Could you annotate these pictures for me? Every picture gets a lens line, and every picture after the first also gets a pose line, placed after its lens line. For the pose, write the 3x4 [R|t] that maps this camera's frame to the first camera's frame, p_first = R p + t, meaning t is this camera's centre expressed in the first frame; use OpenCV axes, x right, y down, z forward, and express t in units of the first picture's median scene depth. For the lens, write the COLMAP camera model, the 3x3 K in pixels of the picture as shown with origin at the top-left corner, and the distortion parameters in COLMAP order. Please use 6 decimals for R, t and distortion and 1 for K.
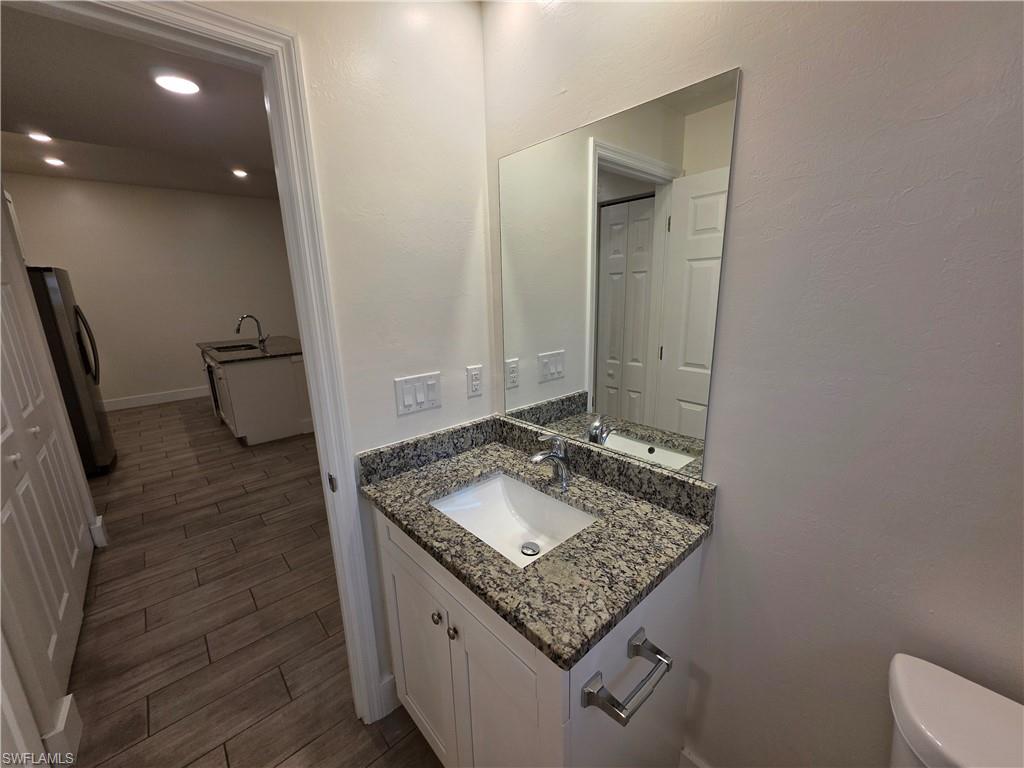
lens RADIAL K [[408.7, 0, 514.2], [0, 408.7, 386.5], [0, 0, 1]] dist [-0.000690, -0.000022]
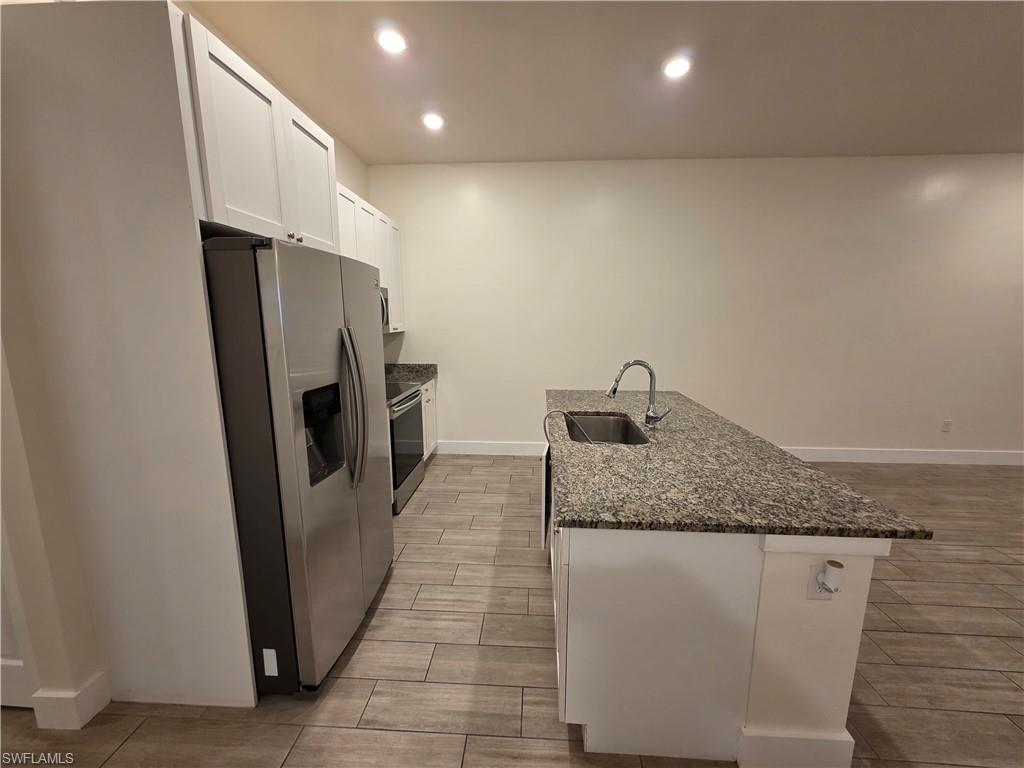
lens RADIAL K [[408.7, 0, 514.2], [0, 408.7, 386.5], [0, 0, 1]] dist [-0.000690, -0.000022]
pose [[0.706328, 0.152936, -0.691166, -0.548279], [-0.187863, 0.981870, 0.025277, -0.168397], [0.682501, 0.111991, 0.722253, 0.740322]]
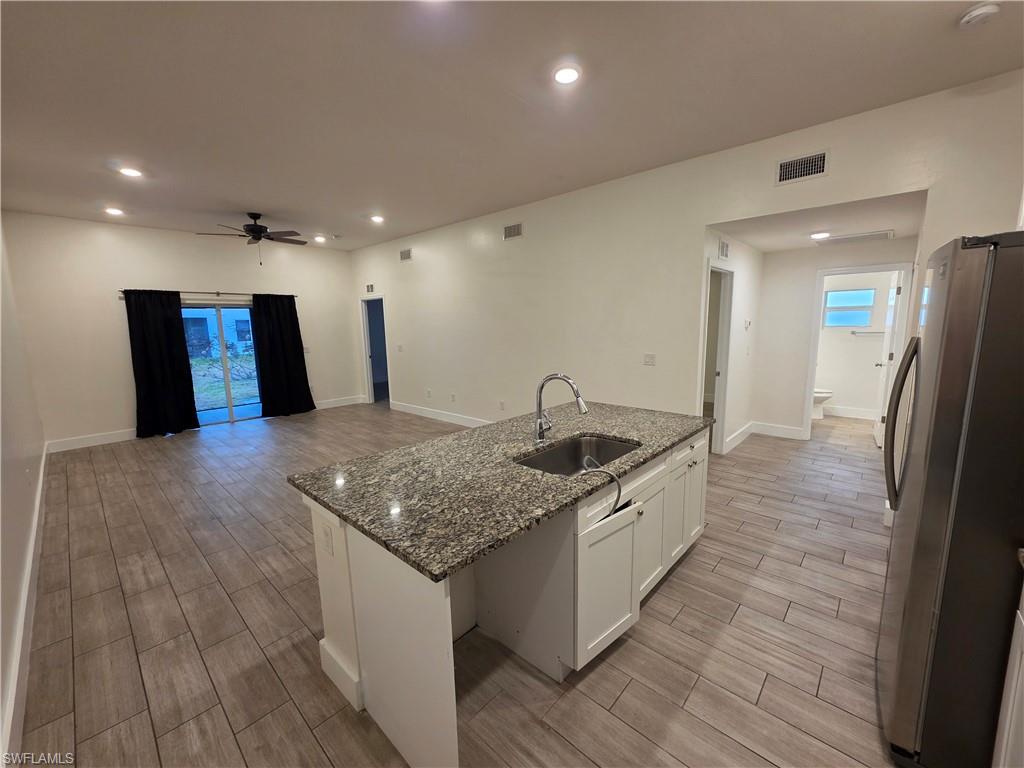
lens RADIAL K [[408.7, 0, 514.2], [0, 408.7, 386.5], [0, 0, 1]] dist [-0.000690, -0.000022]
pose [[-0.094423, -0.119783, 0.988300, -1.386564], [0.252476, 0.957398, 0.140159, -0.300700], [-0.962985, 0.262757, -0.060158, 1.372045]]
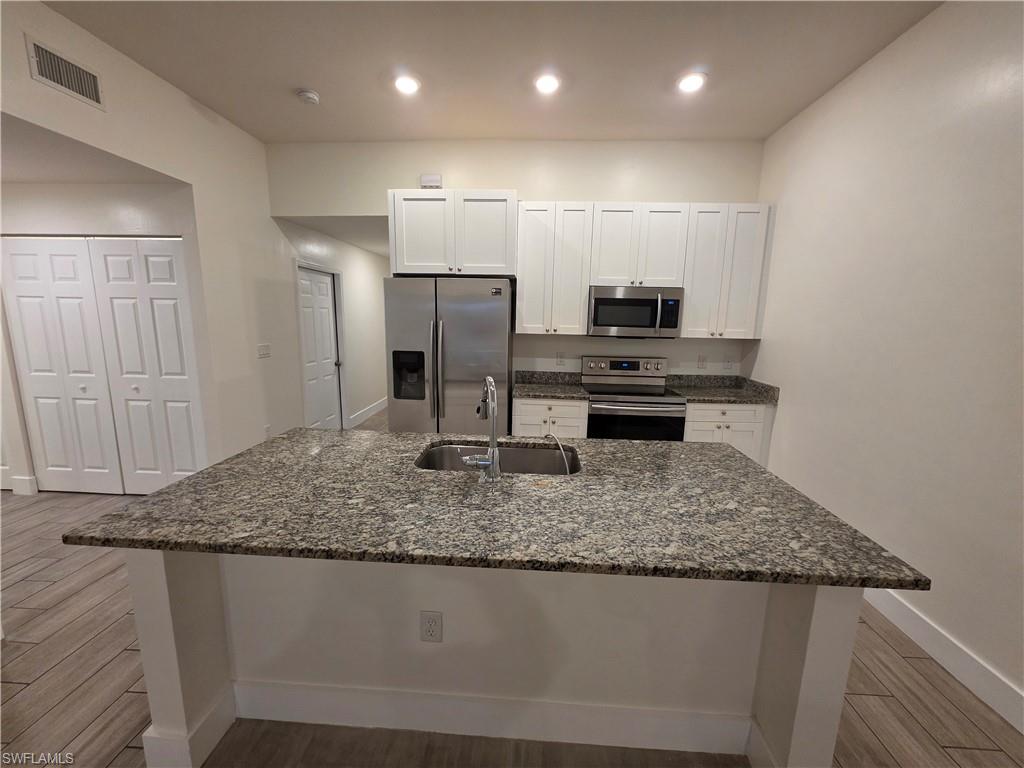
lens RADIAL K [[408.7, 0, 514.2], [0, 408.7, 386.5], [0, 0, 1]] dist [-0.000690, -0.000022]
pose [[-0.706145, 0.140557, -0.693977, -0.561789], [-0.160442, 0.922844, 0.350167, -0.363495], [0.689651, 0.358612, -0.629110, 1.558833]]
